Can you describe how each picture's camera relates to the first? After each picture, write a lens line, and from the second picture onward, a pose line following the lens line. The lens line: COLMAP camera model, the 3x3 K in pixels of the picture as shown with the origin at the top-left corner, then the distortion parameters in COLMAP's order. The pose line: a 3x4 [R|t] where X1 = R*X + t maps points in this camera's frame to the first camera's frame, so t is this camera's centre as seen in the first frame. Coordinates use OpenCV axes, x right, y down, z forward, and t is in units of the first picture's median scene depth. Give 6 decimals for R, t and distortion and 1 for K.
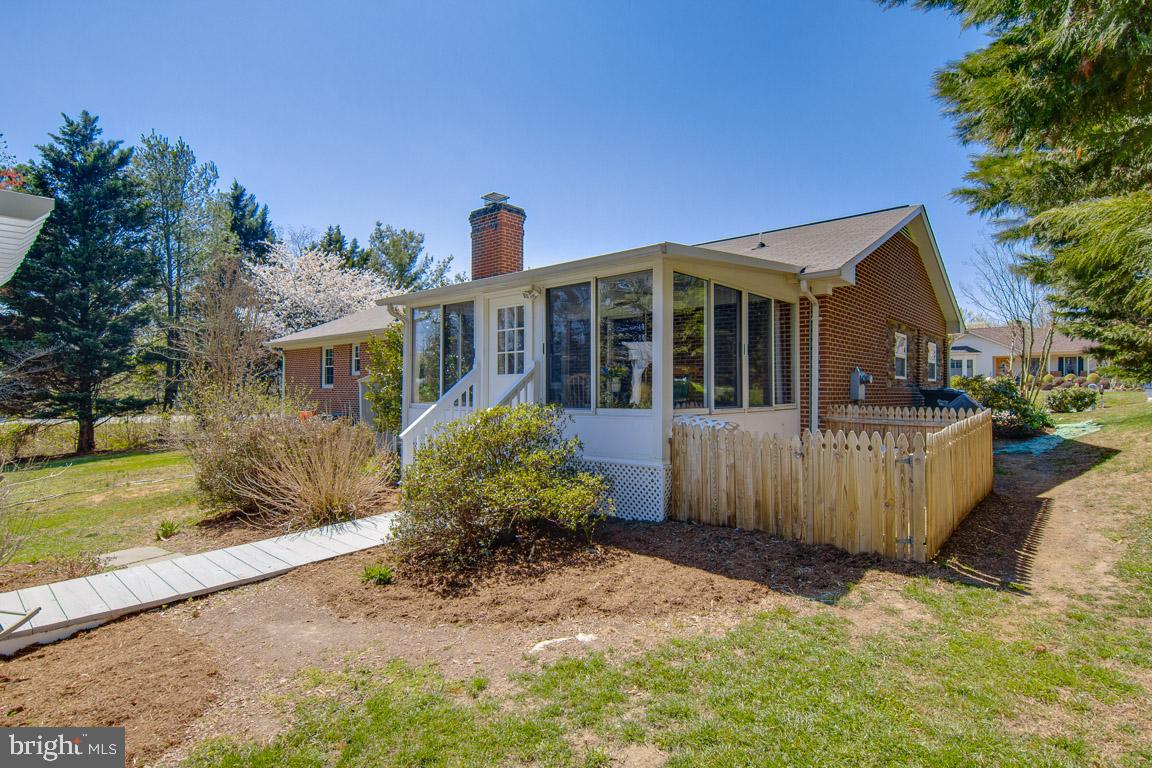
lens RADIAL K [[584.6, 0, 585.7], [0, 584.6, 387.5], [0, 0, 1]] dist [-0.011107, -0.003912]
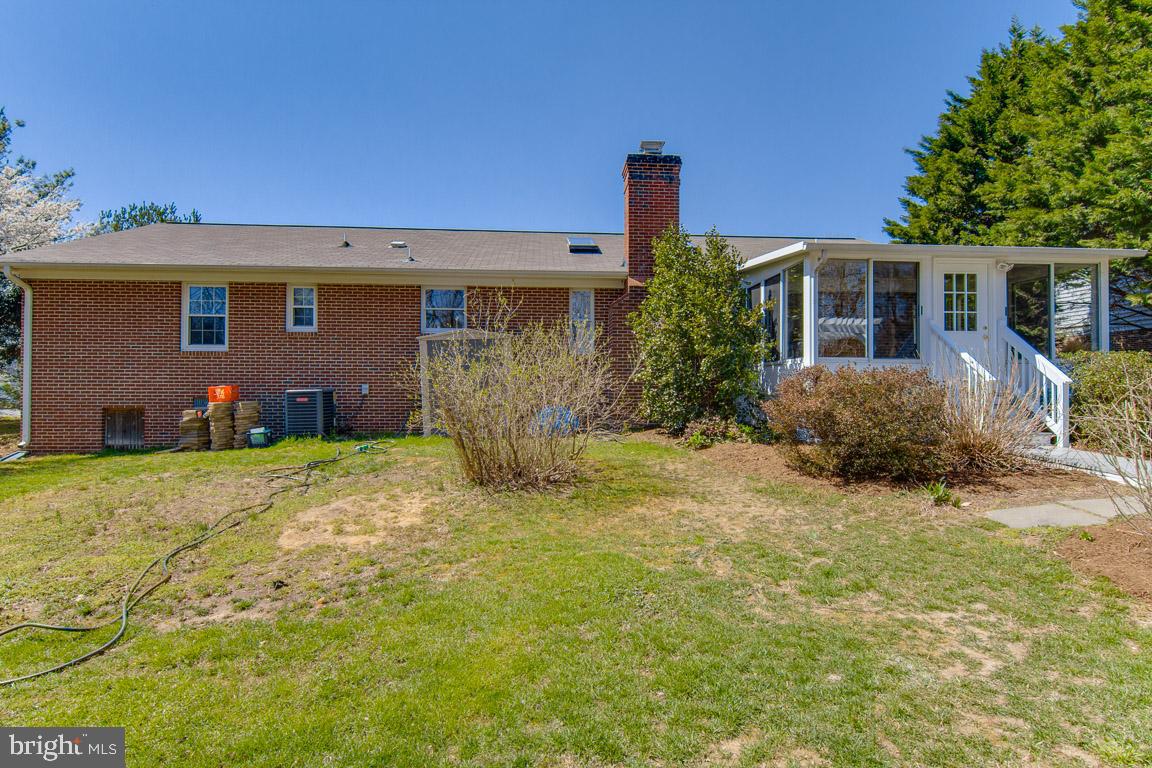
lens RADIAL K [[584.6, 0, 574.8], [0, 584.6, 380.9], [0, 0, 1]] dist [-0.011107, -0.003912]
pose [[0.705634, 0.011908, 0.708476, -1.787015], [-0.006306, 0.999925, -0.010526, 0.112131], [-0.708548, 0.002960, 0.705656, 0.875621]]
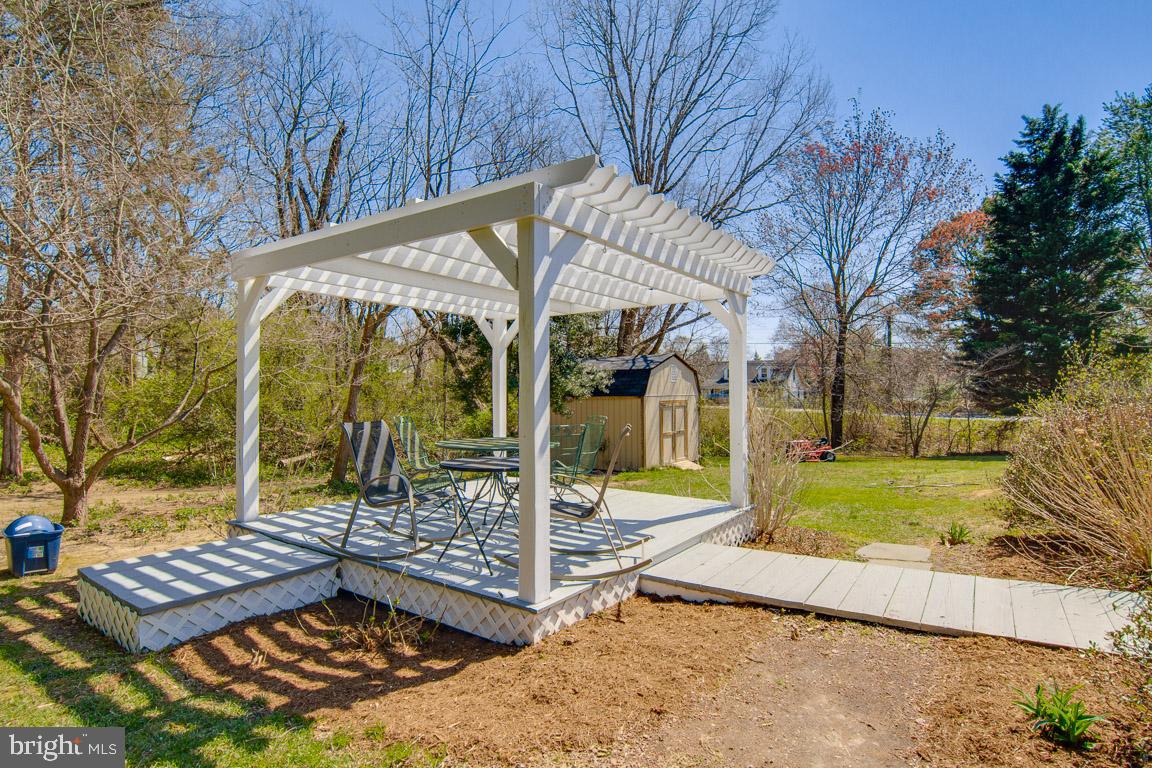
lens RADIAL K [[584.6, 0, 583.4], [0, 584.6, 381.3], [0, 0, 1]] dist [-0.011107, -0.003912]
pose [[0.116585, -0.019460, -0.992990, 0.038965], [0.000685, 0.999809, -0.019513, 0.048331], [0.993181, 0.001595, 0.116576, 0.417997]]
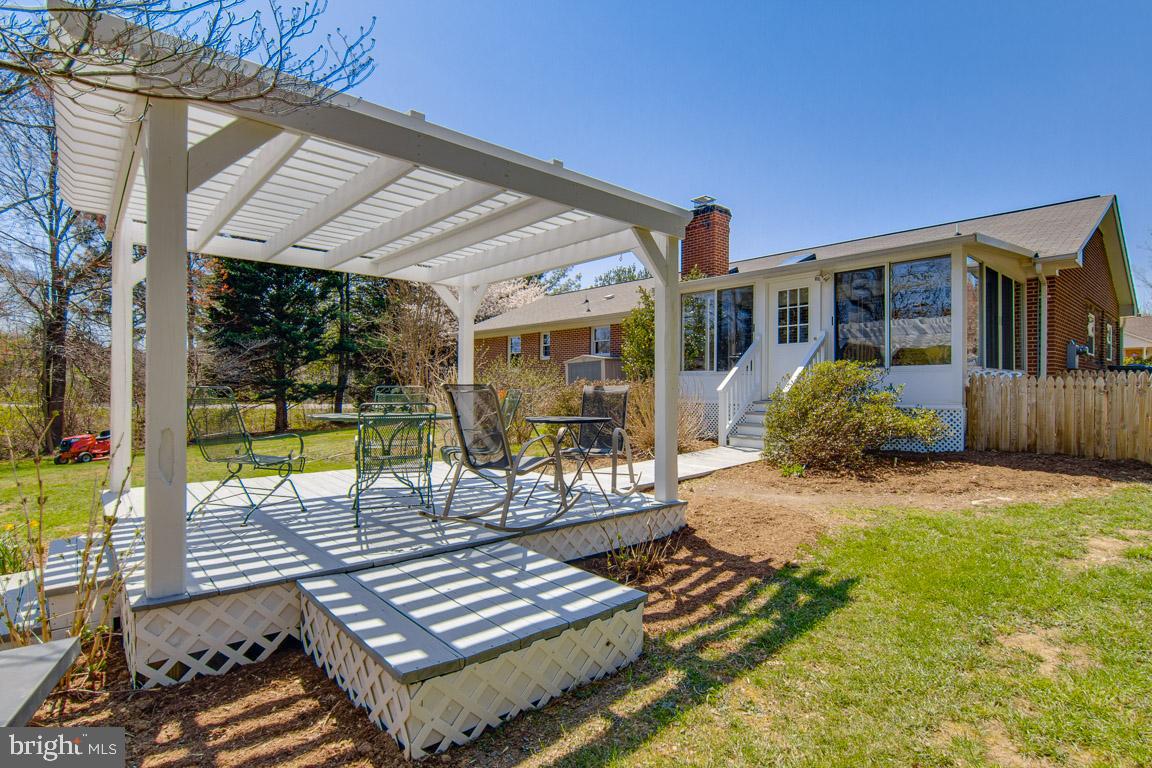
lens RADIAL K [[584.6, 0, 581.2], [0, 584.6, 385.6], [0, 0, 1]] dist [-0.011107, -0.003912]
pose [[0.992800, 0.002849, -0.119747, -0.512607], [-0.003016, 0.999995, -0.001216, 0.084747], [0.119743, 0.001569, 0.992804, -0.340879]]
